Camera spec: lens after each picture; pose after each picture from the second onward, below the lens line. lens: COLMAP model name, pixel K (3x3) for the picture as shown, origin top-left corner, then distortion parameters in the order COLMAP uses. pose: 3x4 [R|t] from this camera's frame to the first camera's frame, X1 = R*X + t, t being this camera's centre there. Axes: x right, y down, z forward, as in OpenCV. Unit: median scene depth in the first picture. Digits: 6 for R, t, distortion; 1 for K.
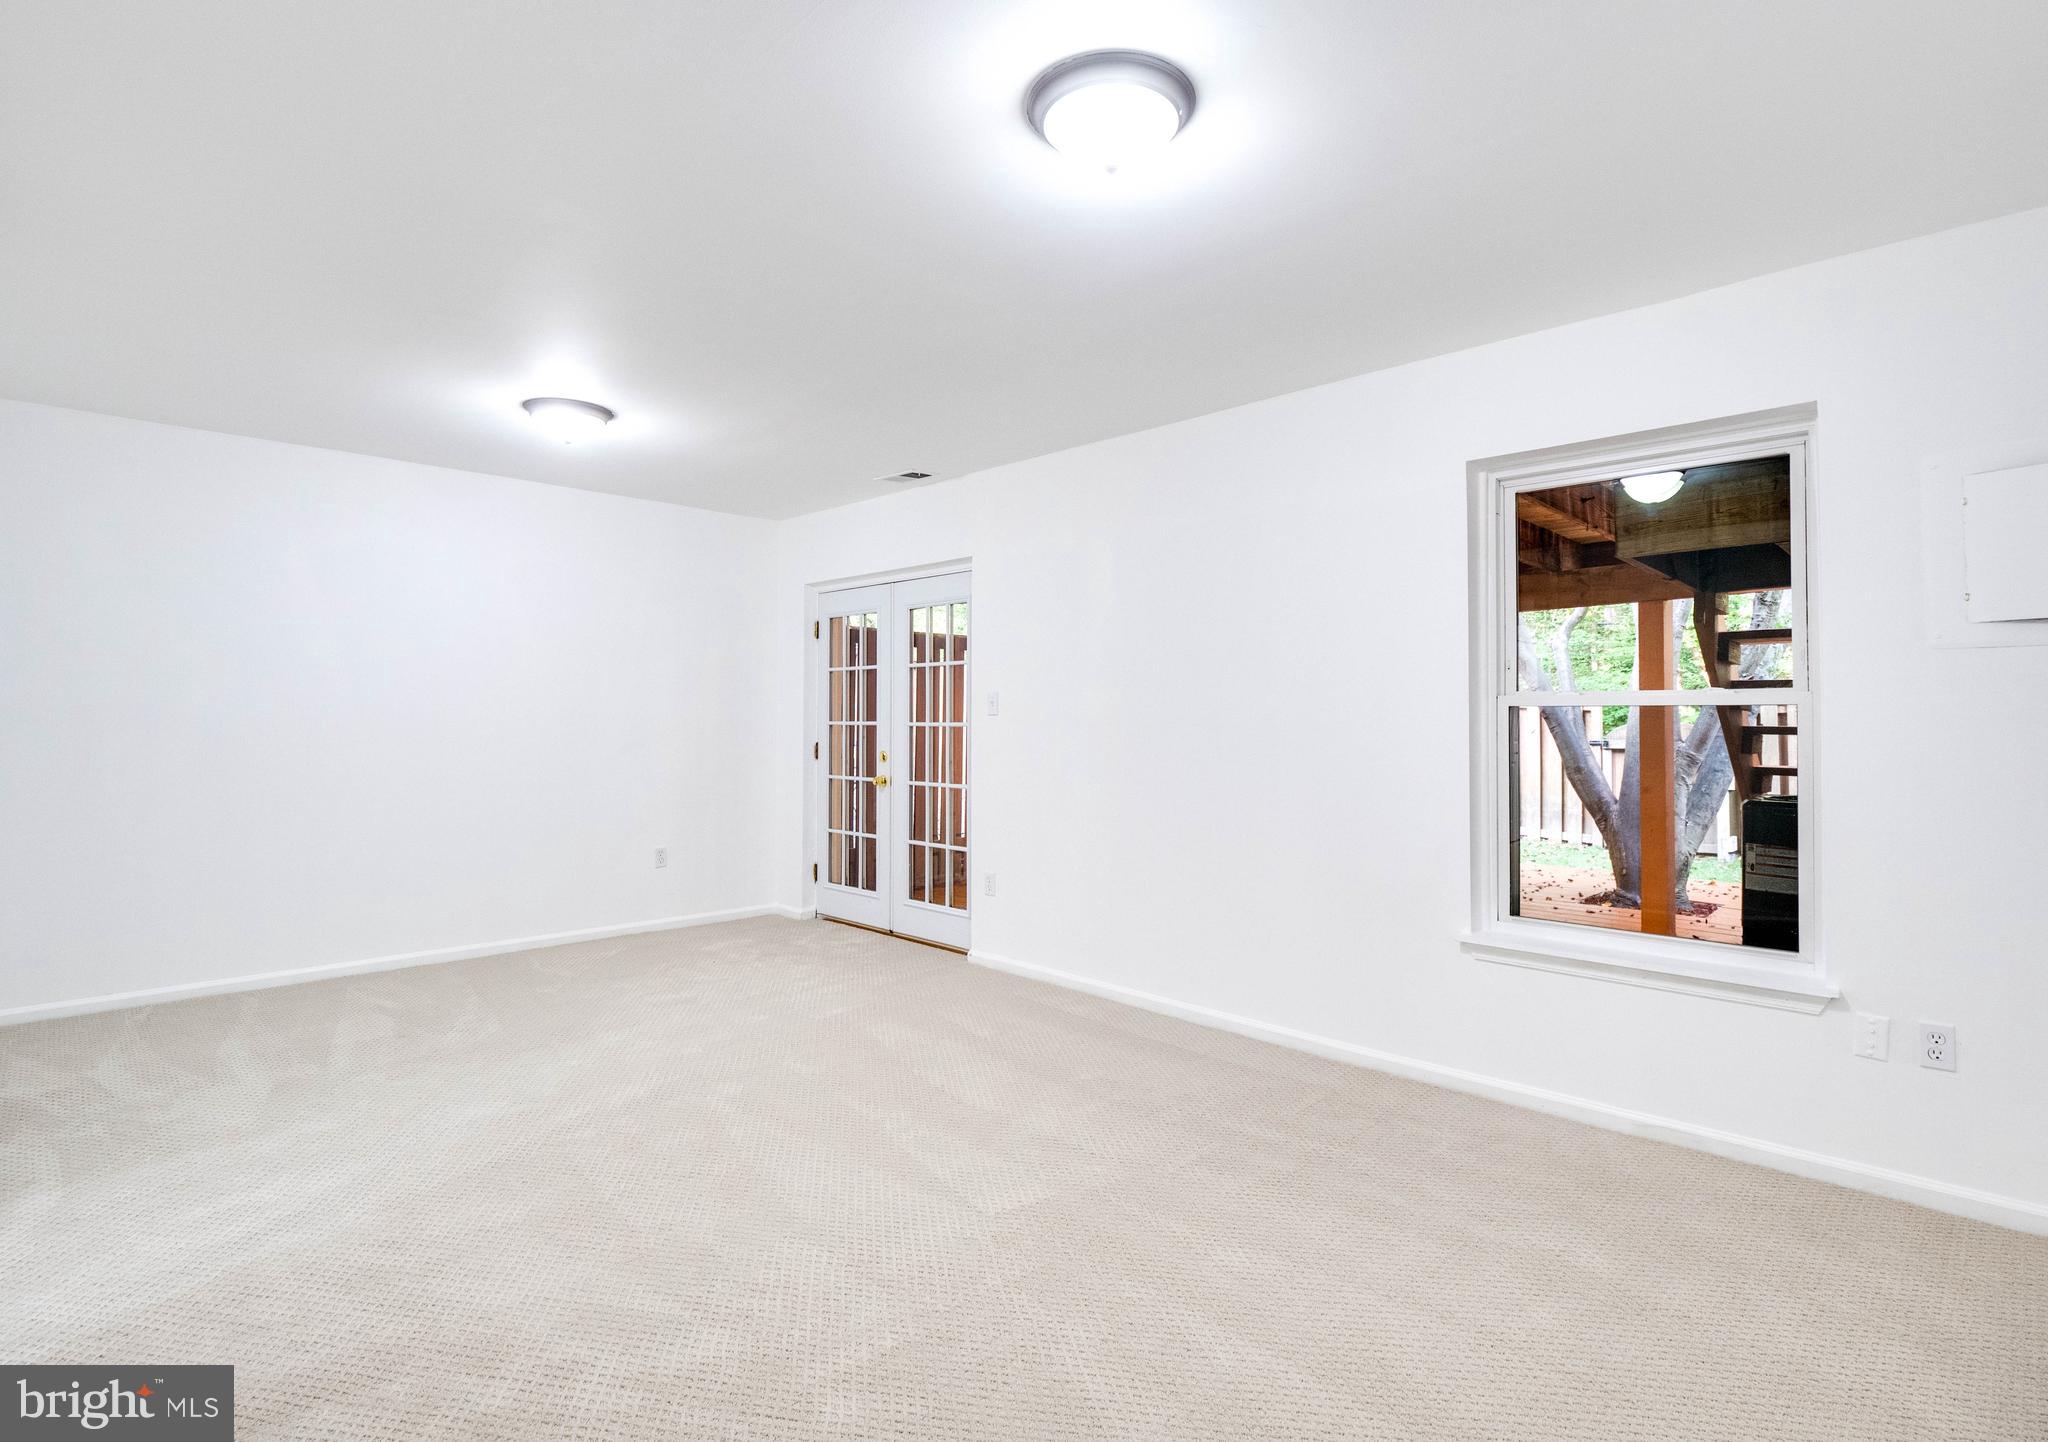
lens RADIAL K [[1025.0, 0, 1023.3], [0, 1025.0, 696.5], [0, 0, 1]] dist [-0.002994, -0.000693]
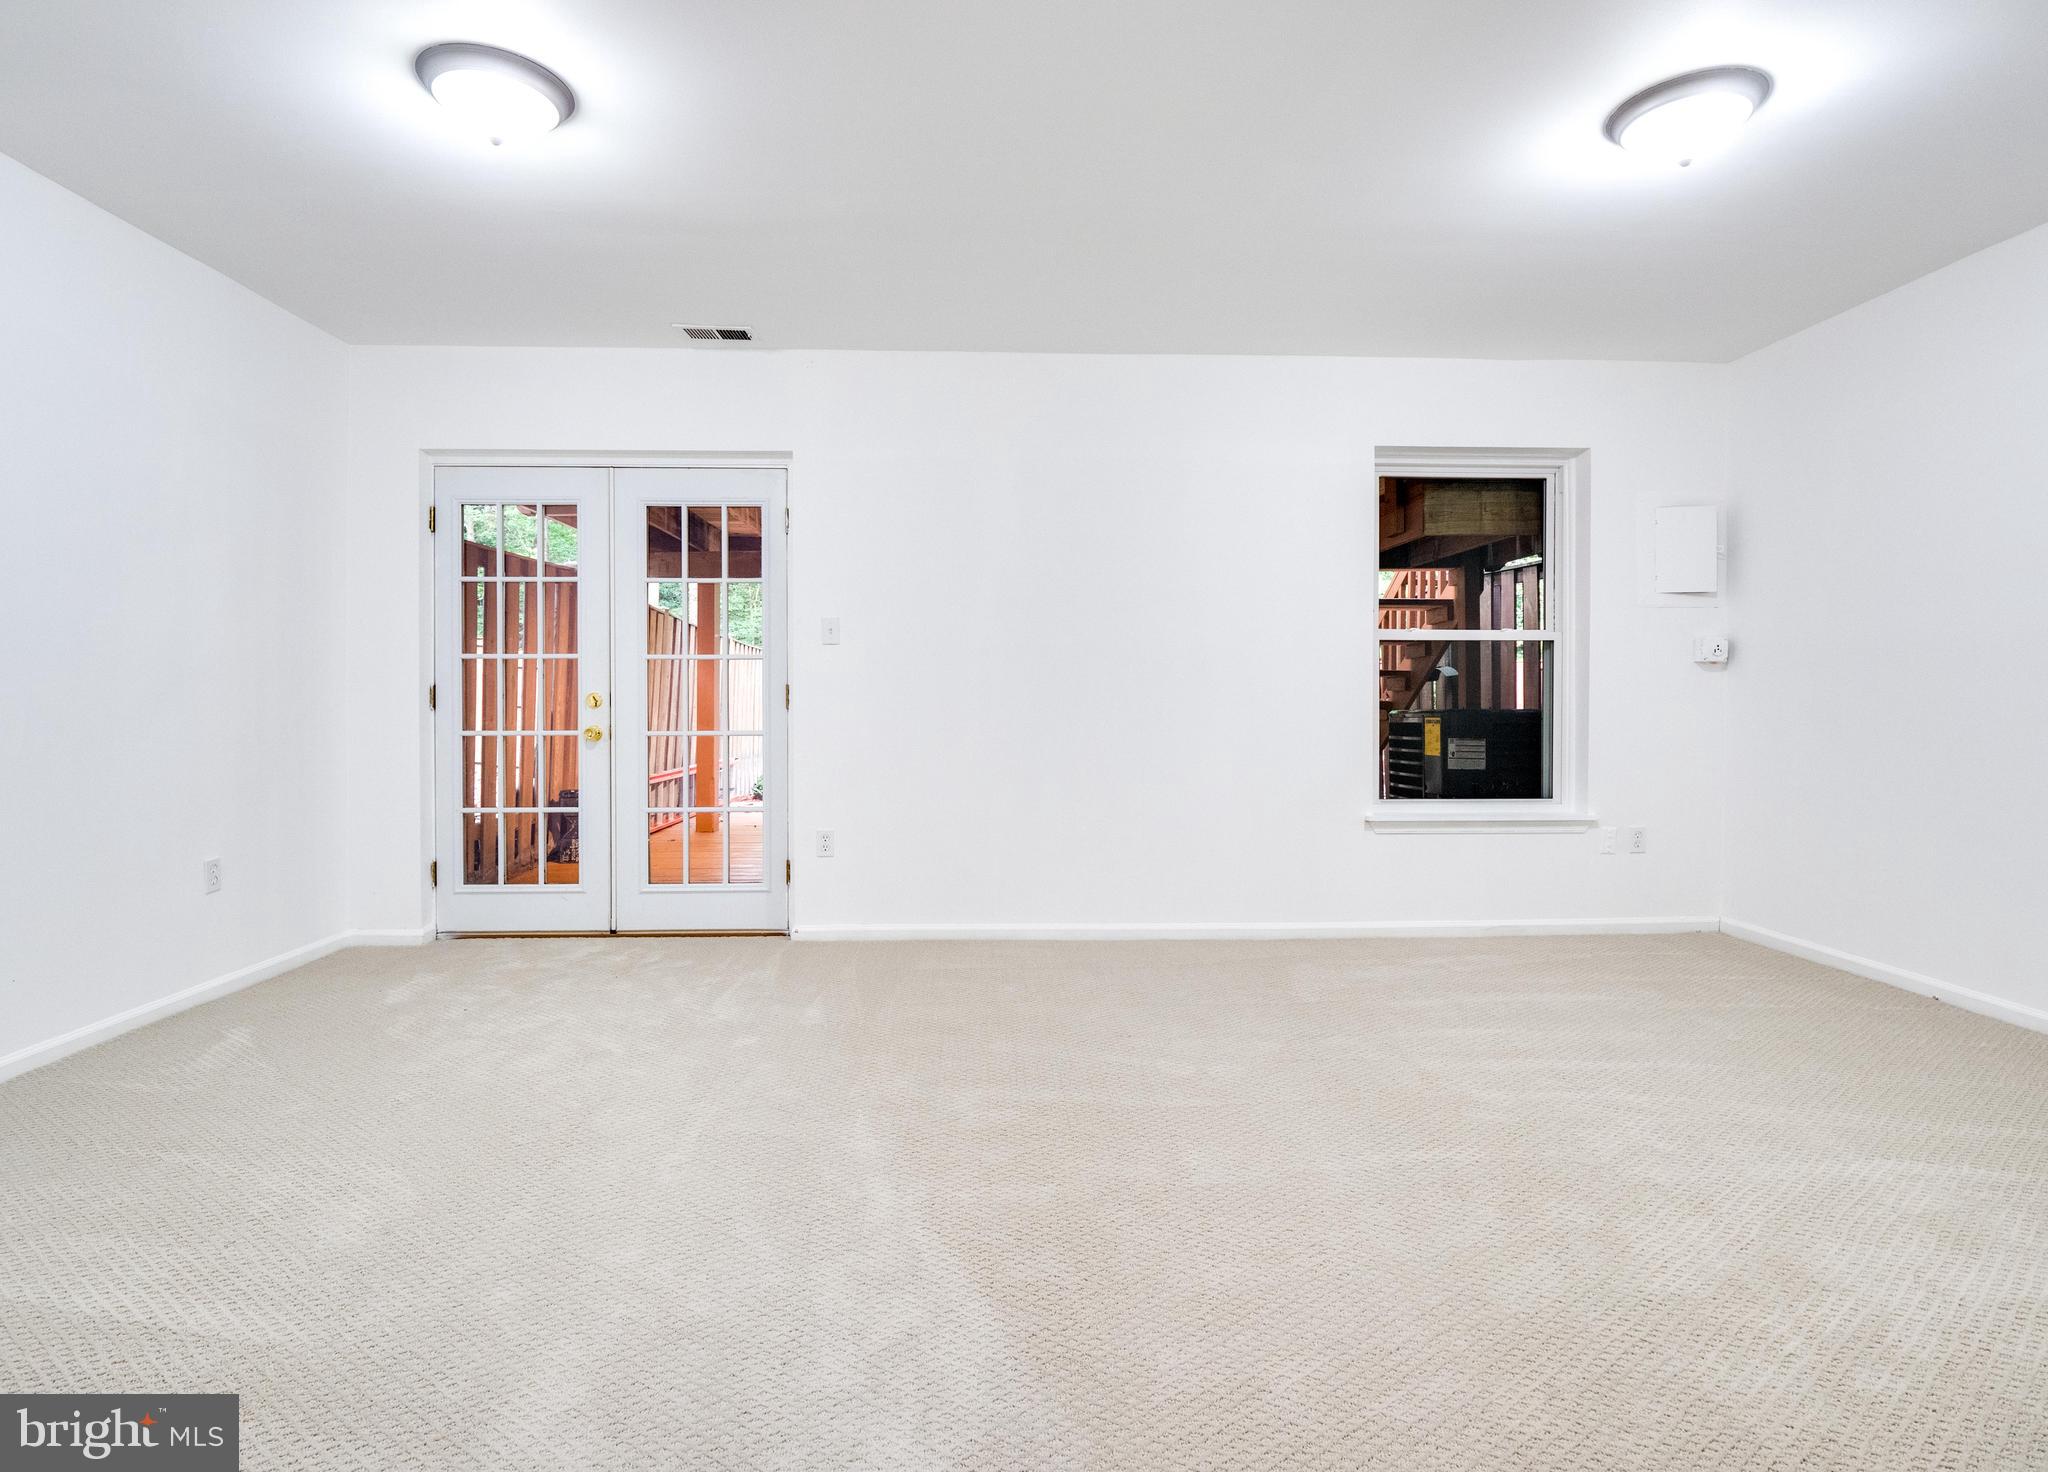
lens RADIAL K [[1009.8, 0, 1027.0], [0, 1009.8, 703.7], [0, 0, 1]] dist [0.001258, -0.000615]
pose [[0.677024, -0.007663, 0.735921, -0.468298], [-0.013163, 0.999660, 0.022519, 0.040612], [-0.735843, -0.024932, 0.676693, 0.275012]]
